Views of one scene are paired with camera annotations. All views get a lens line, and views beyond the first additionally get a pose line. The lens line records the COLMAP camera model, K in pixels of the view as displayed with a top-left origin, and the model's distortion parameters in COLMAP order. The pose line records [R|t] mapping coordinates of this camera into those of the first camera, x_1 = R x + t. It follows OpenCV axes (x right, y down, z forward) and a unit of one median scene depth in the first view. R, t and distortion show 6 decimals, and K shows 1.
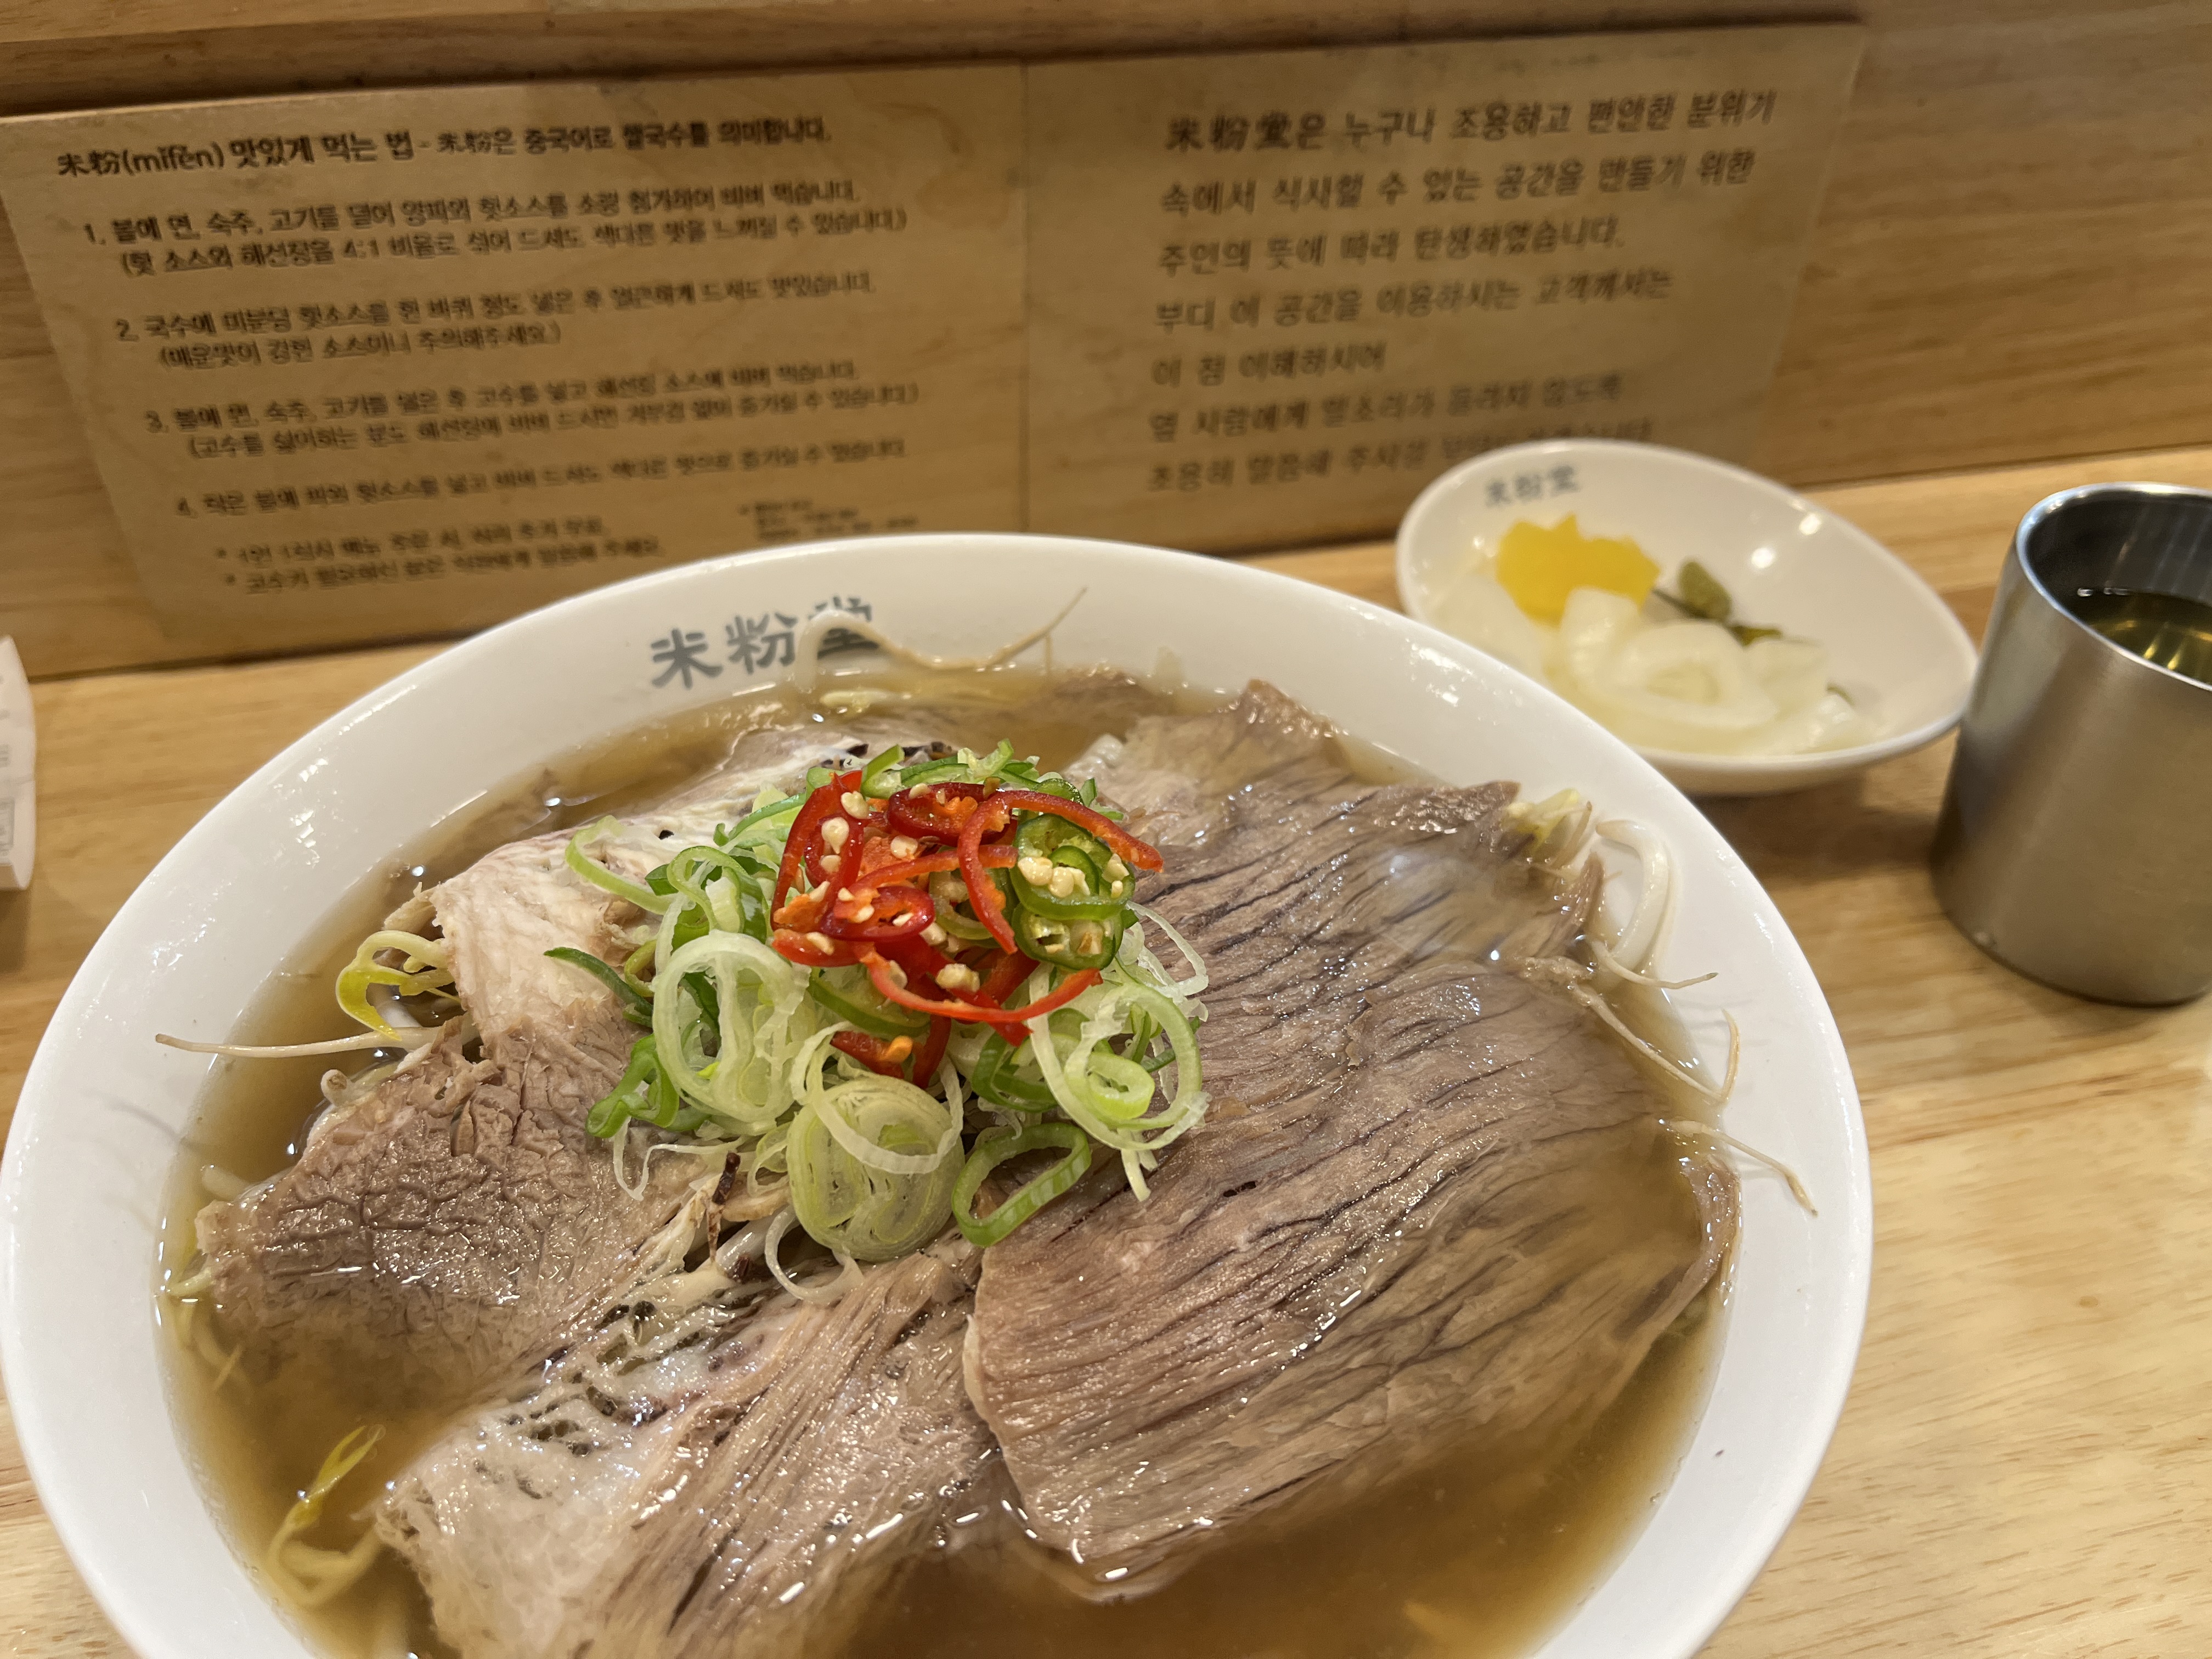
lens RADIAL K [[1660.5, 0, 1048.2], [0, 1660.5, 823.2], [0, 0, 1]] dist [0.047703, -0.068868]
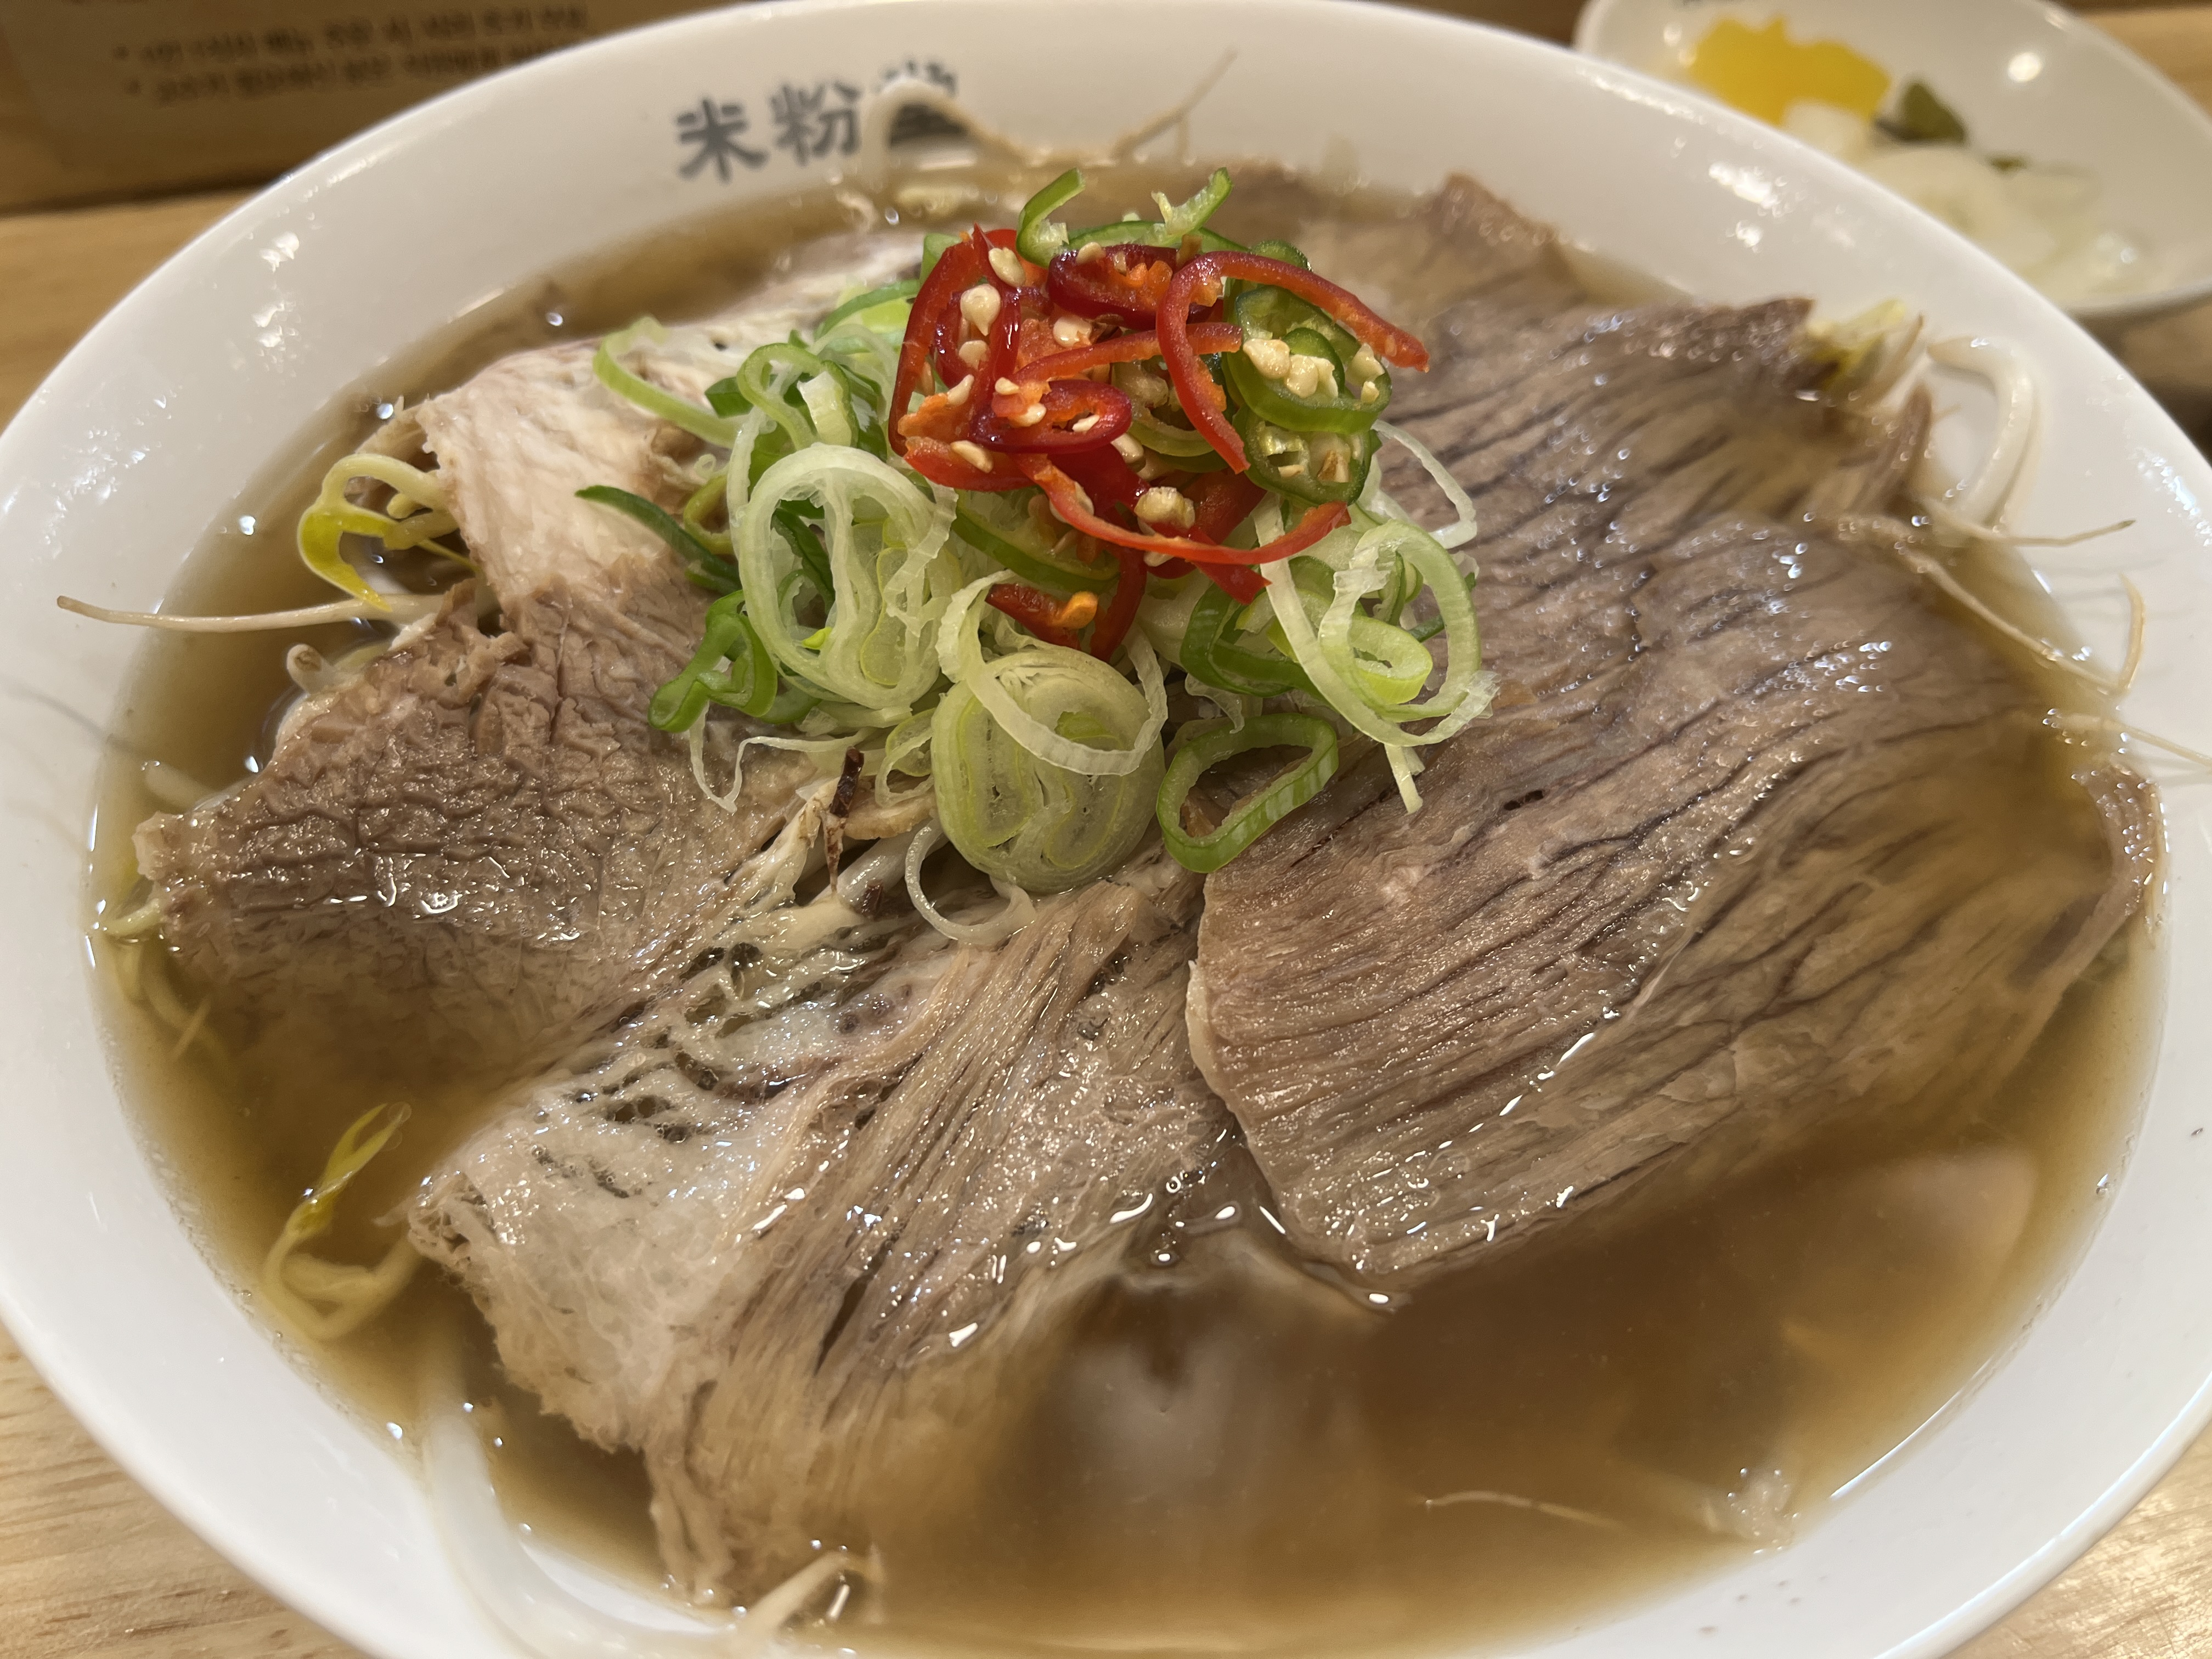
lens RADIAL K [[1660.5, 0, 1048.2], [0, 1660.5, 823.2], [0, 0, 1]] dist [0.047703, -0.068868]
pose [[0.999974, -0.001835, 0.006997, -0.106677], [0.000394, 0.979669, 0.200620, 0.080466], [-0.007223, -0.200612, 0.979644, 0.266558]]
